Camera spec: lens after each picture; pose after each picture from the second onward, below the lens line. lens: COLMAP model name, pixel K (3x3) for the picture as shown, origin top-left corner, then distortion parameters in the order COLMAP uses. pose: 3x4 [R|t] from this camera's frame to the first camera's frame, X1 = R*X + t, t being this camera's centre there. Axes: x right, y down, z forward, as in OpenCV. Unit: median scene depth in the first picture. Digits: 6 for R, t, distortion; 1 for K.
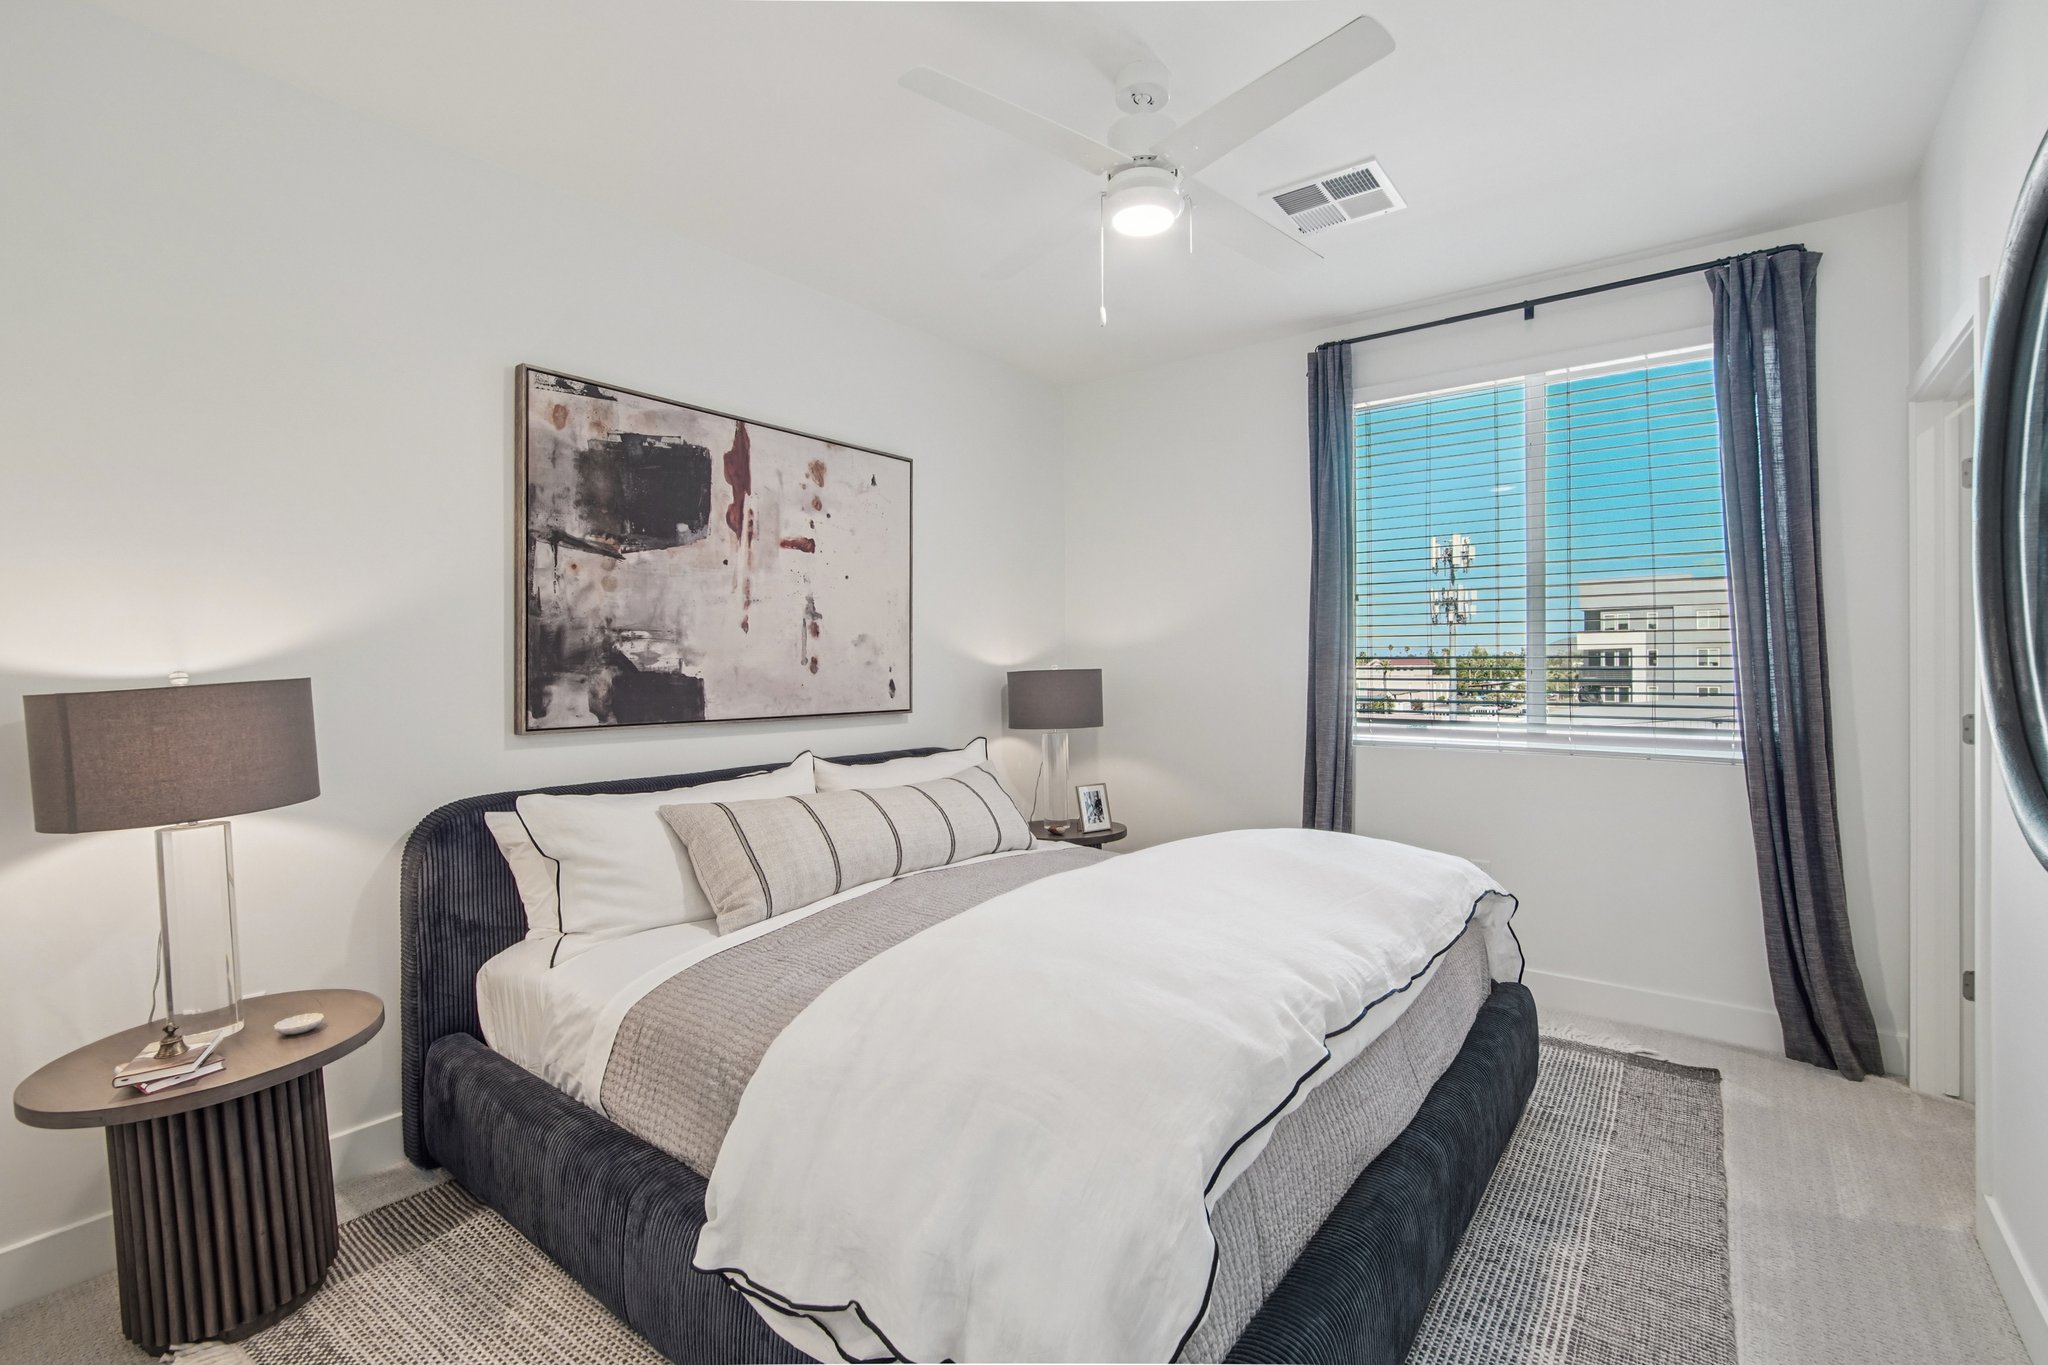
lens RADIAL K [[917.6, 0, 1028.7], [0, 917.6, 668.8], [0, 0, 1]] dist [-0.019917, 0.000130]
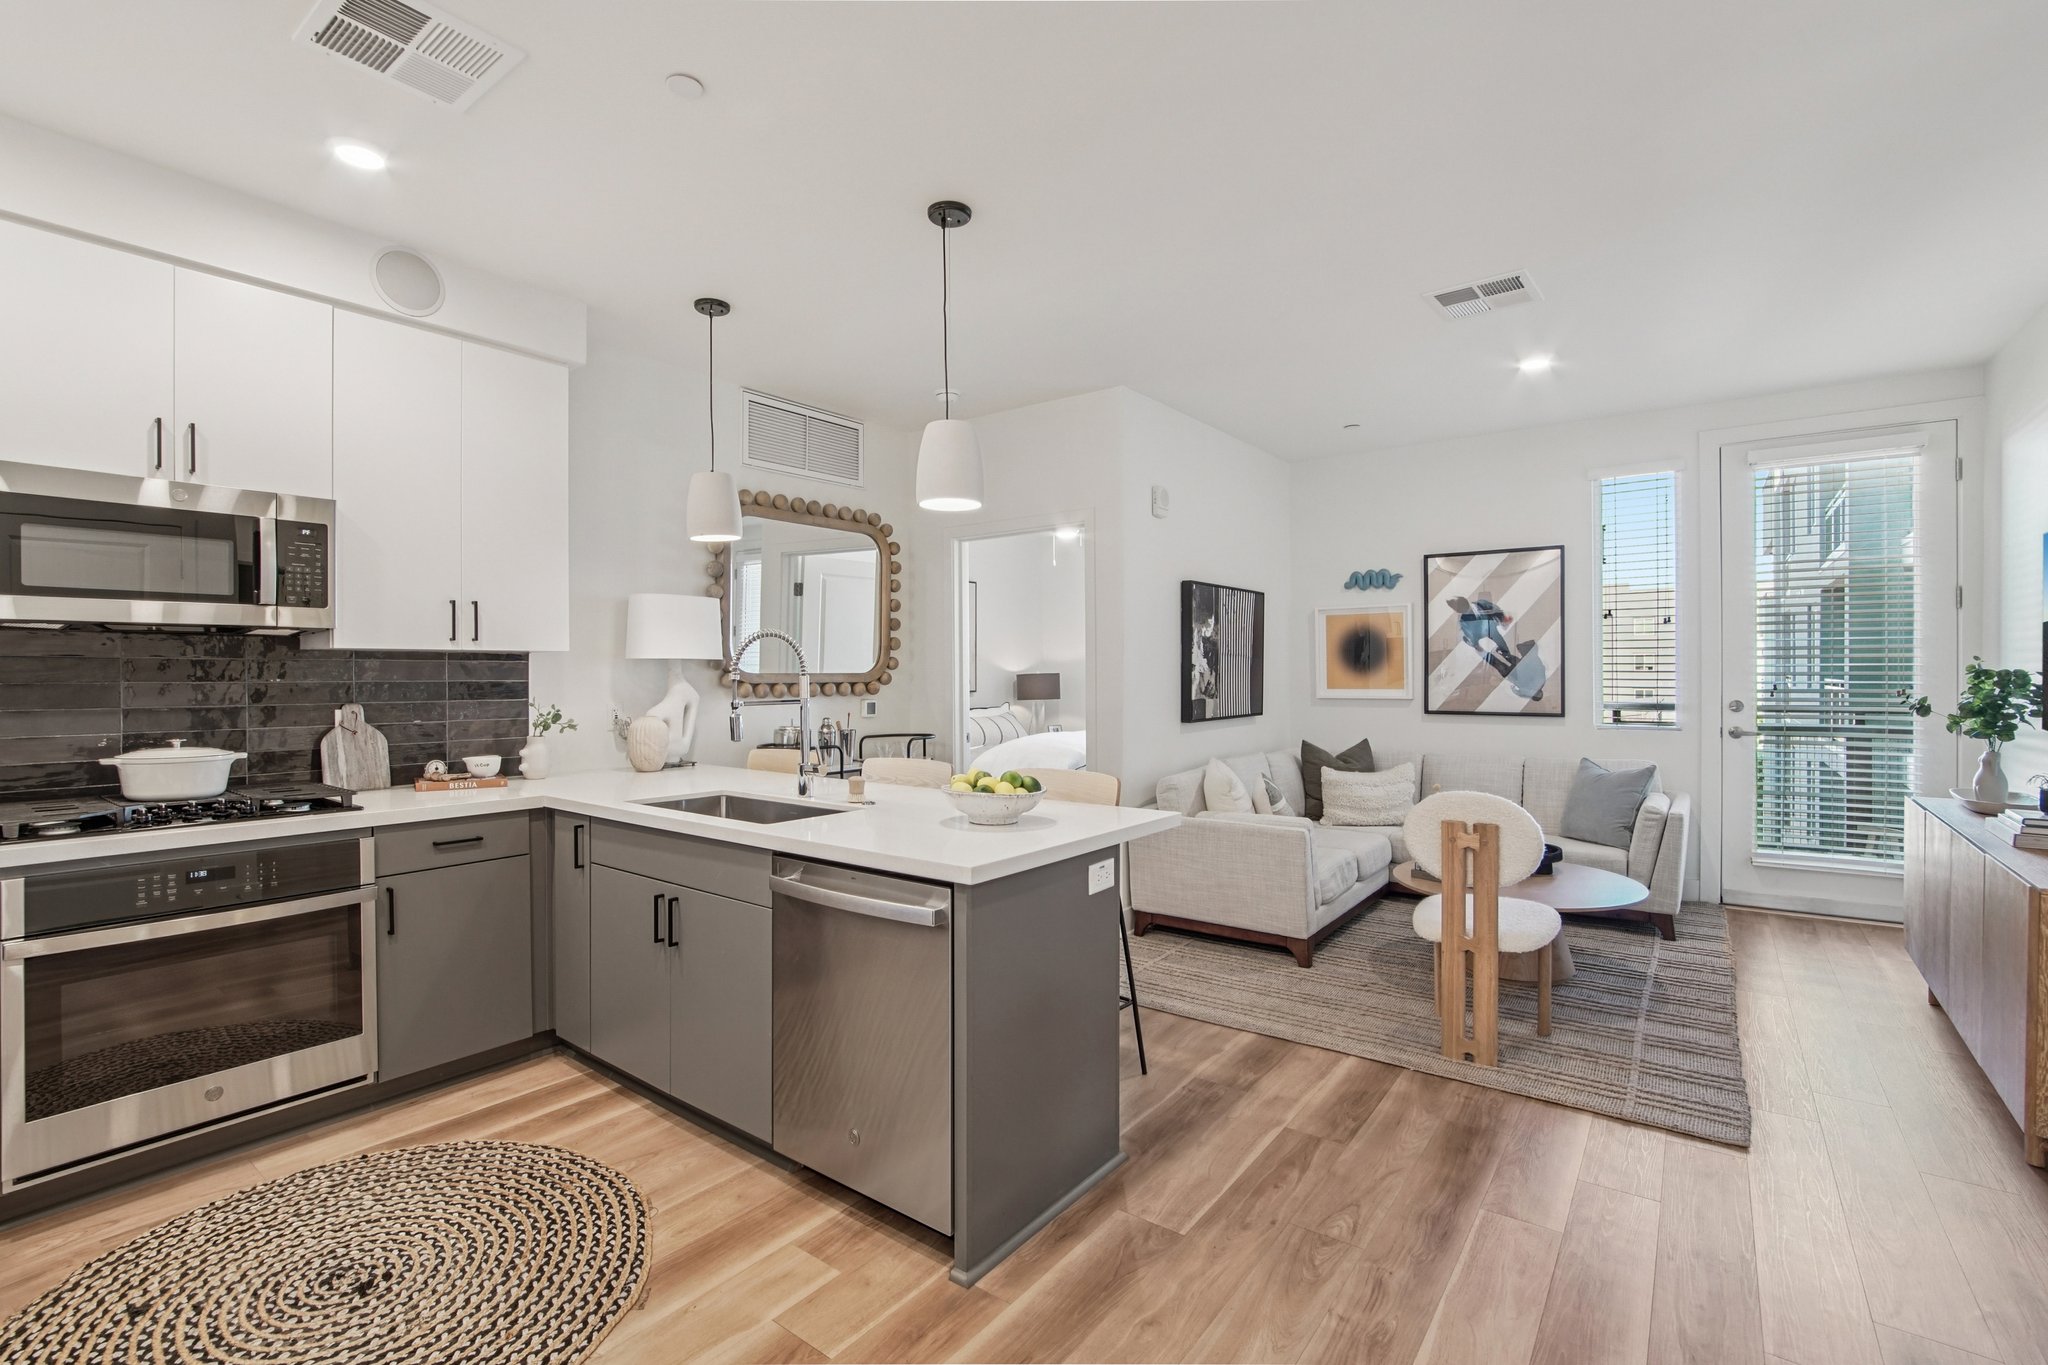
lens RADIAL K [[922.9, 0, 1015.6], [0, 922.9, 682.7], [0, 0, 1]] dist [-0.020428, 0.000527]
pose [[0.999976, -0.001063, 0.006791, -0.038491], [0.000995, 0.999950, 0.009996, 0.000842], [-0.006801, -0.009989, 0.999927, -1.127680]]
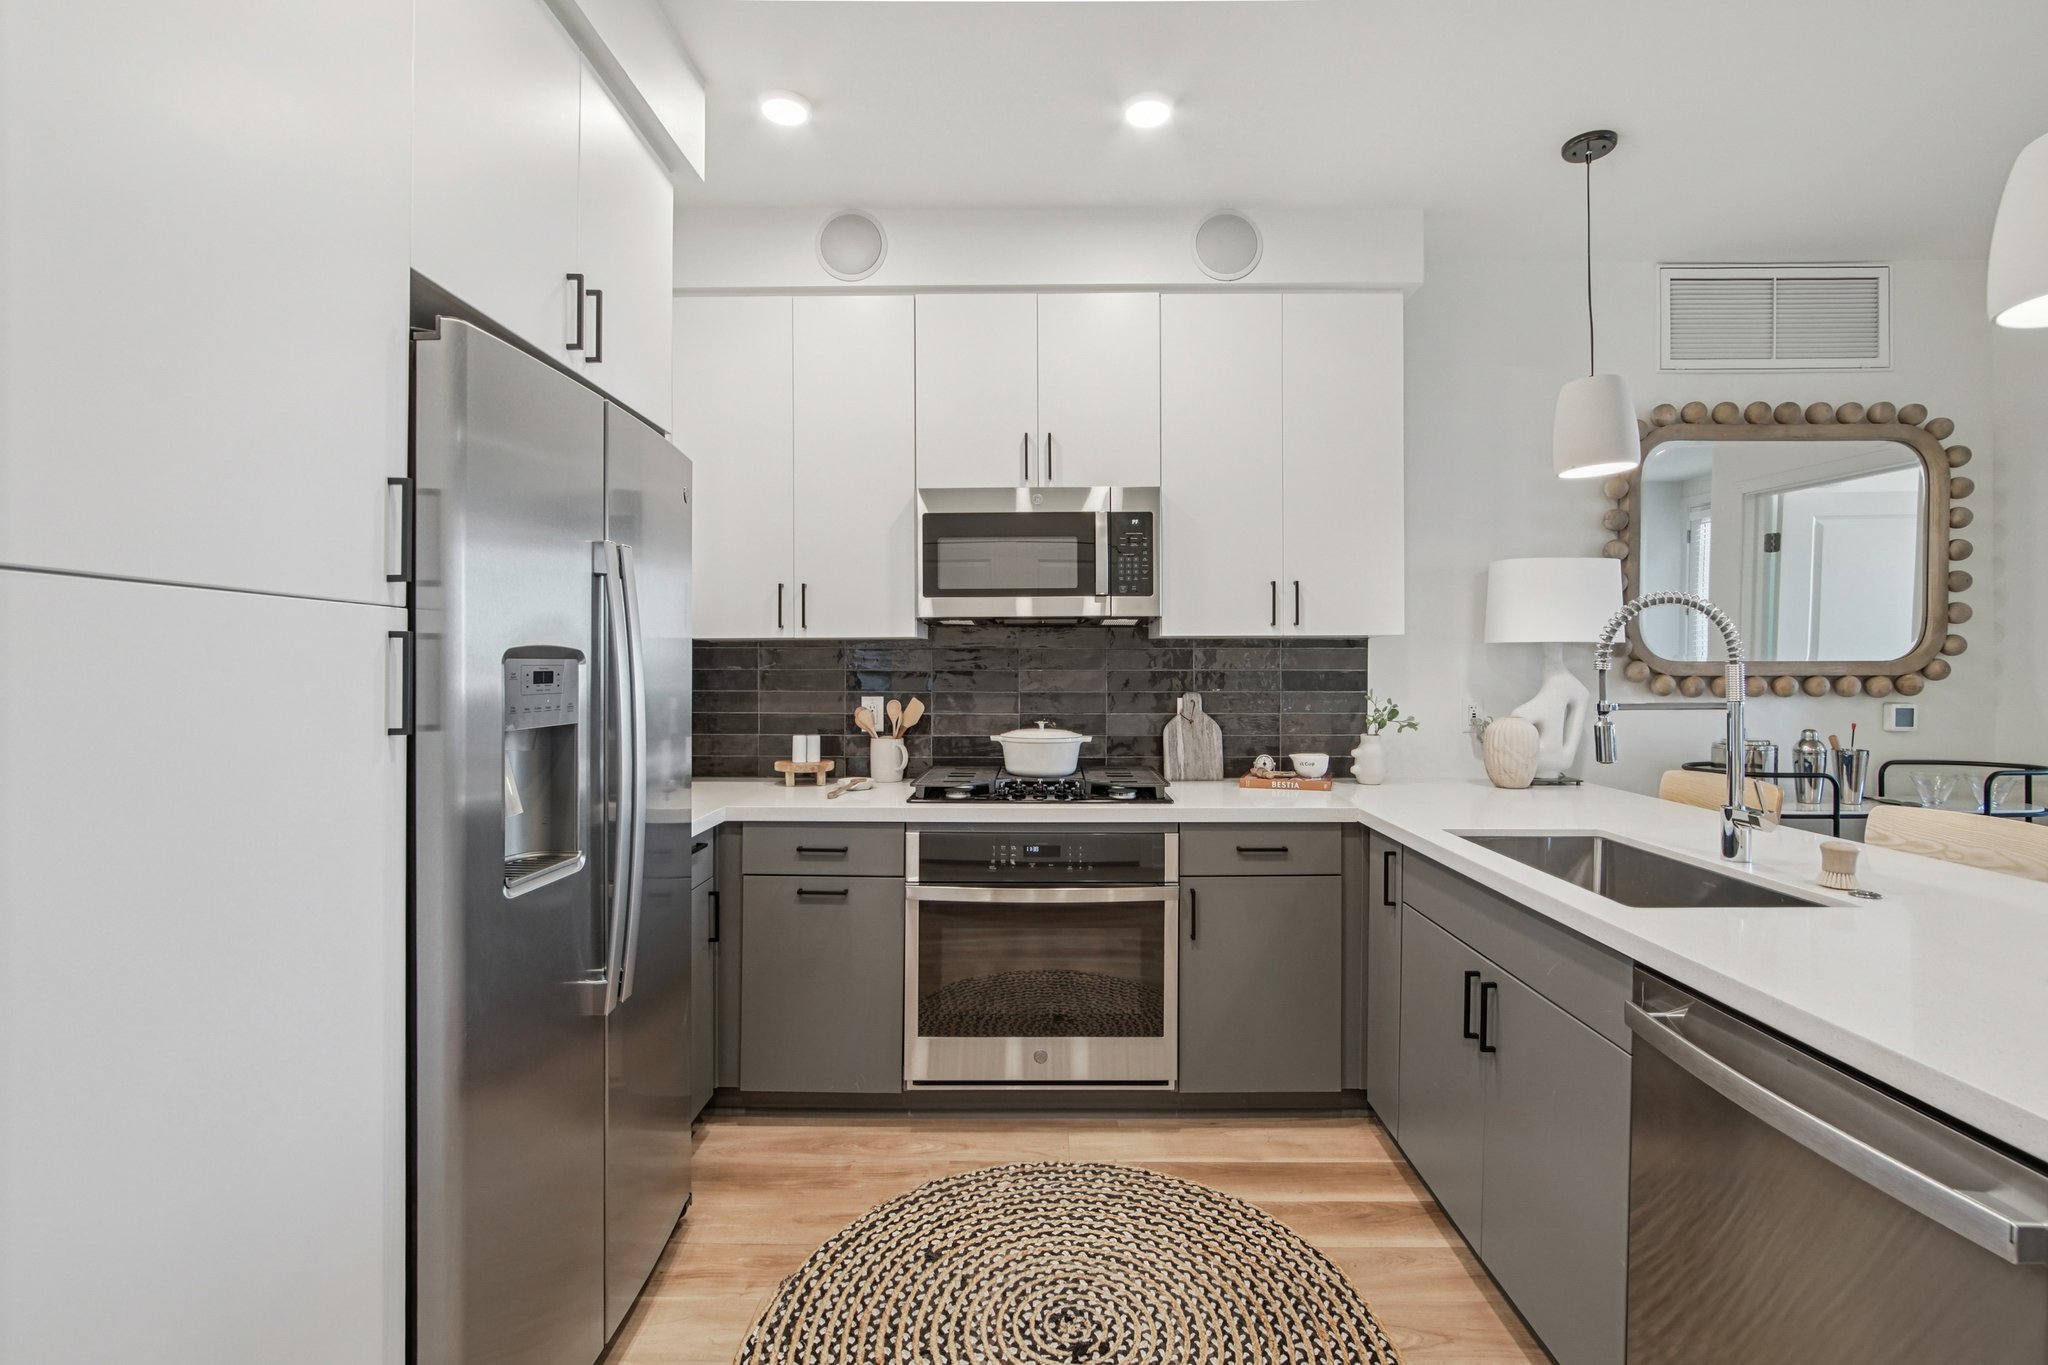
lens RADIAL K [[938.0, 0, 1026.6], [0, 938.0, 669.0], [0, 0, 1]] dist [-0.028908, 0.012061]
pose [[0.600166, 0.003470, -0.799868, -0.045954], [0.000974, 0.999987, 0.005069, 0.001983], [0.799875, -0.003821, 0.600155, -0.957330]]
